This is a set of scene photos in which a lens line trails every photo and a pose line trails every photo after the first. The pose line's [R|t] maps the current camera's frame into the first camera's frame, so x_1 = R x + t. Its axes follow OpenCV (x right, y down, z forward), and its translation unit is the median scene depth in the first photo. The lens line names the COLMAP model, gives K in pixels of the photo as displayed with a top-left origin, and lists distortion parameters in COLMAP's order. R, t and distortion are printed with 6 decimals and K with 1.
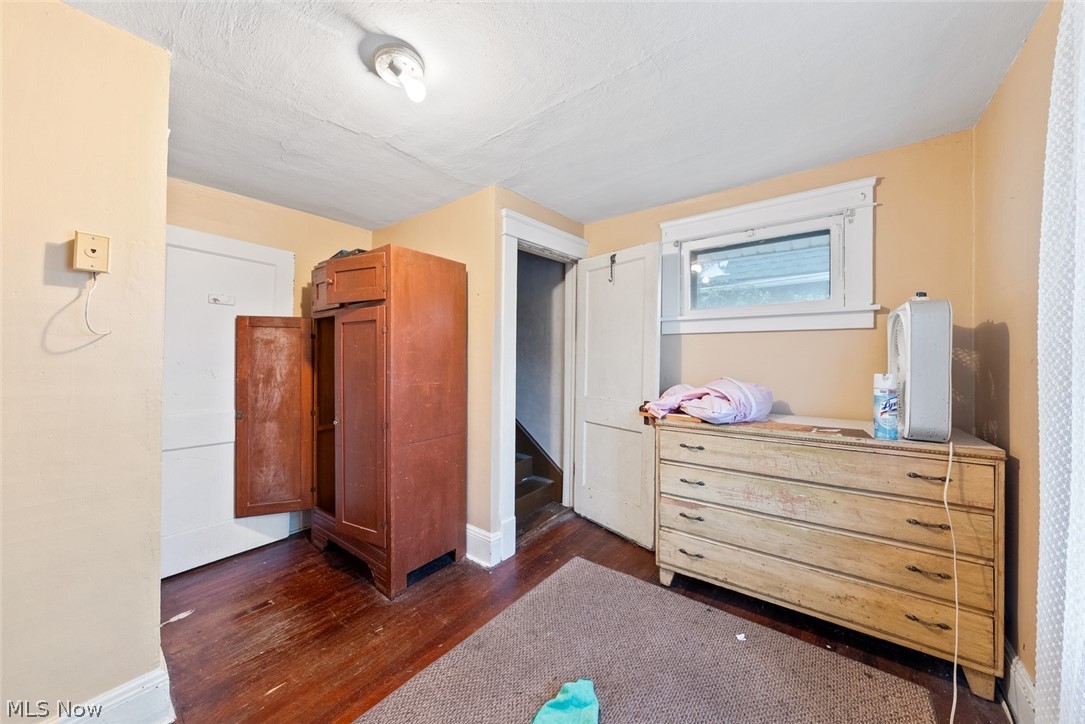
lens RADIAL K [[380.9, 0, 548.3], [0, 380.9, 357.9], [0, 0, 1]] dist [0.000508, 0.000040]
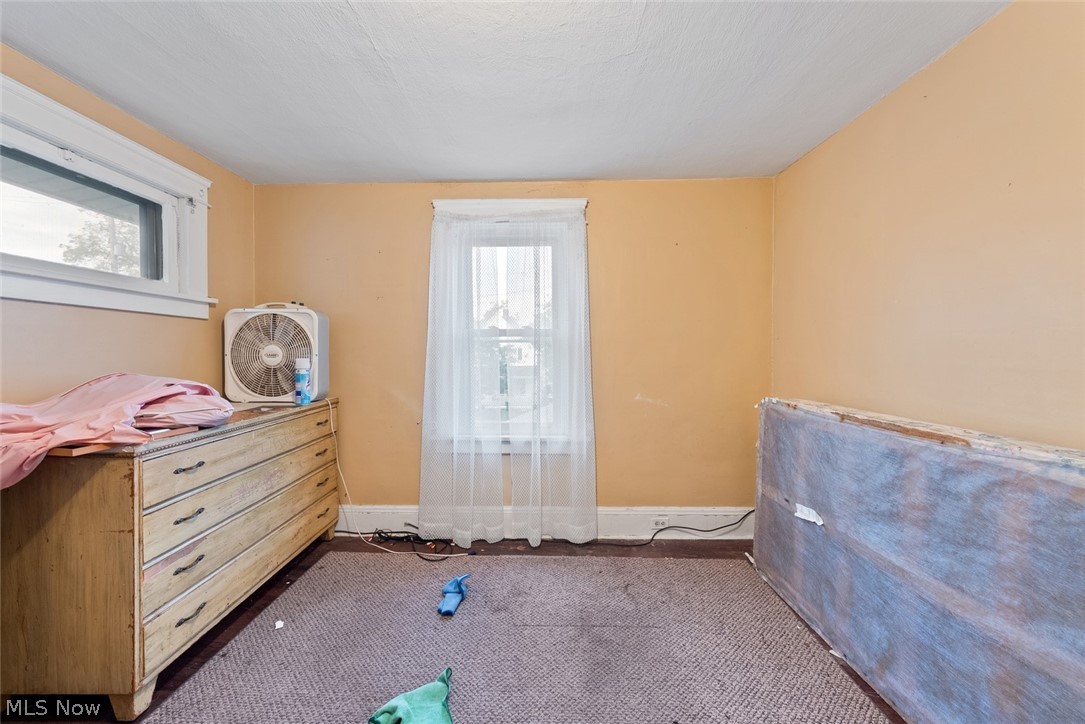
lens RADIAL K [[380.9, 0, 541.8], [0, 380.9, 358.0], [0, 0, 1]] dist [0.000508, 0.000040]
pose [[-0.604347, -0.014994, 0.796580, -0.642356], [-0.004469, 0.999871, 0.015430, 0.012873], [-0.796708, 0.005765, -0.604336, 0.970329]]
